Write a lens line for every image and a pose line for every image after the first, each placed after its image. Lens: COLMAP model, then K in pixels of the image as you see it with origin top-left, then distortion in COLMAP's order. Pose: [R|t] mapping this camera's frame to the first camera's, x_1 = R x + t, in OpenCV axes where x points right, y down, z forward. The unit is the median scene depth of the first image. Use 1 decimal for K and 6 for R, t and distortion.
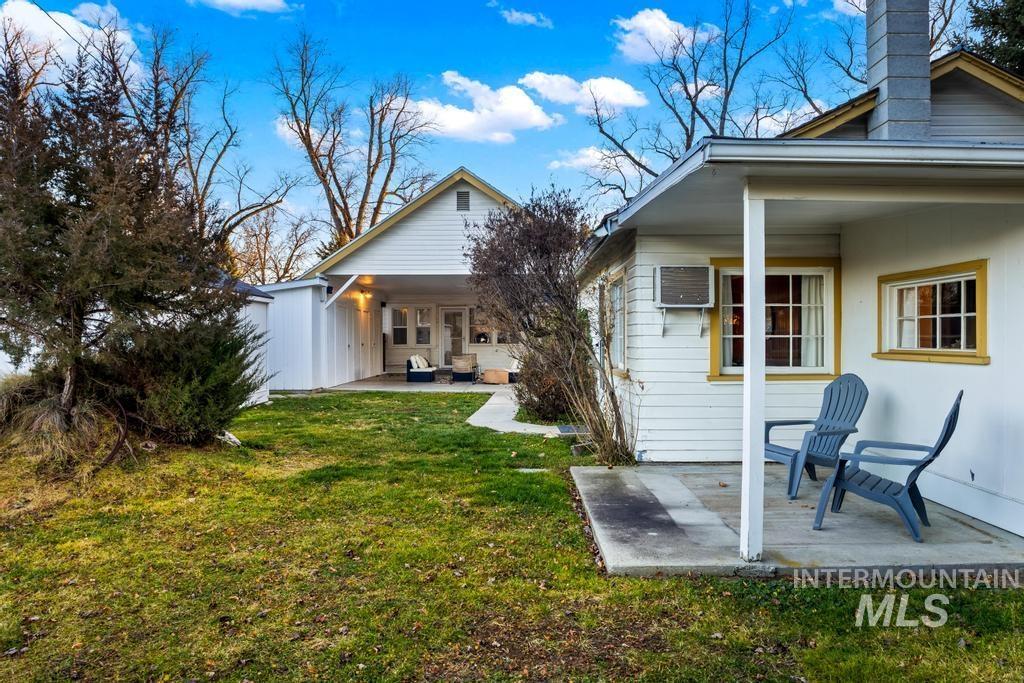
lens RADIAL K [[728.3, 0, 512.0], [0, 728.3, 341.5], [0, 0, 1]] dist [-0.001874, 0.001208]
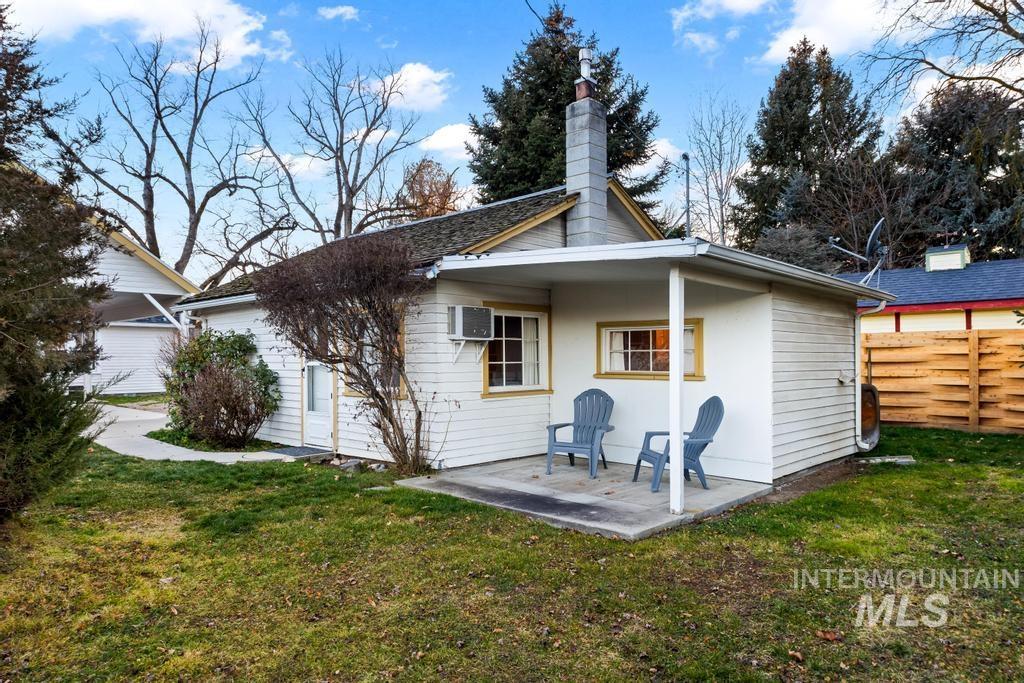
lens RADIAL K [[672.4, 0, 510.1], [0, 672.4, 355.3], [0, 0, 1]] dist [-0.000238, -0.002625]
pose [[0.681354, 0.003048, 0.731948, -0.220511], [0.003160, 0.999970, -0.007106, -0.004847], [-0.731948, 0.007155, 0.681323, 0.070550]]
